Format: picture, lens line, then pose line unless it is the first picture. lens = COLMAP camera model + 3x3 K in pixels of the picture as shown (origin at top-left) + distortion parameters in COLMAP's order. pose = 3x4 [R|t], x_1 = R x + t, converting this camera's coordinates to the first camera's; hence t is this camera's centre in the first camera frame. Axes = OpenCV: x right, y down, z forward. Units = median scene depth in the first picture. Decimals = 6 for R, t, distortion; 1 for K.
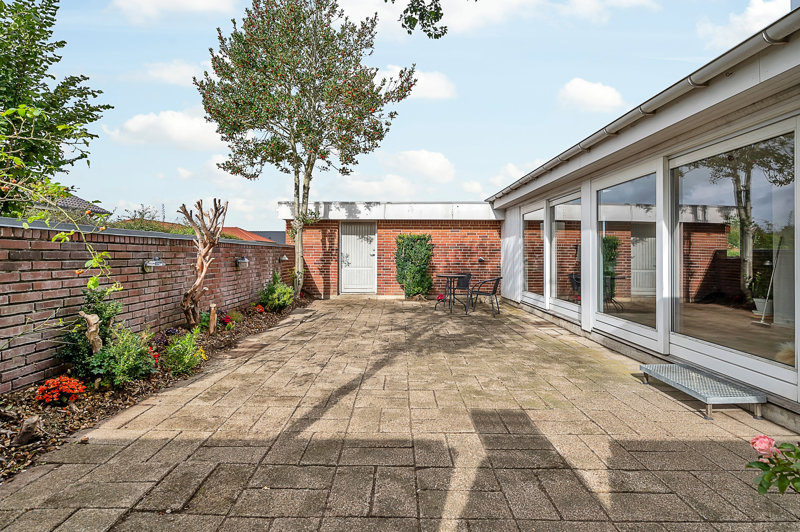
lens RADIAL K [[409.0, 0, 397.5], [0, 409.0, 259.8], [0, 0, 1]] dist [-0.003037, 0.000123]
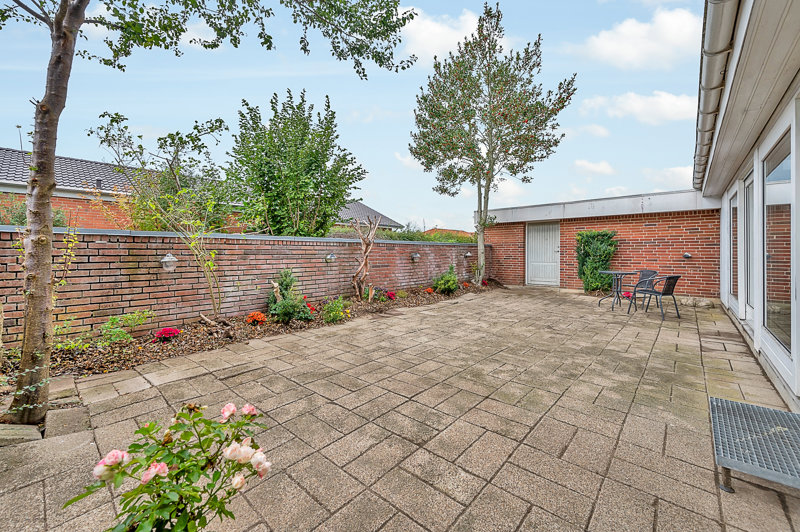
lens RADIAL K [[323.7, 0, 401.0], [0, 323.7, 258.9], [0, 0, 1]] dist [-0.003224, -0.000238]
pose [[0.751152, 0.009770, -0.660057, 0.239039], [-0.004089, 0.999940, 0.010146, 0.000957], [0.660117, -0.004922, 0.751147, 0.081410]]
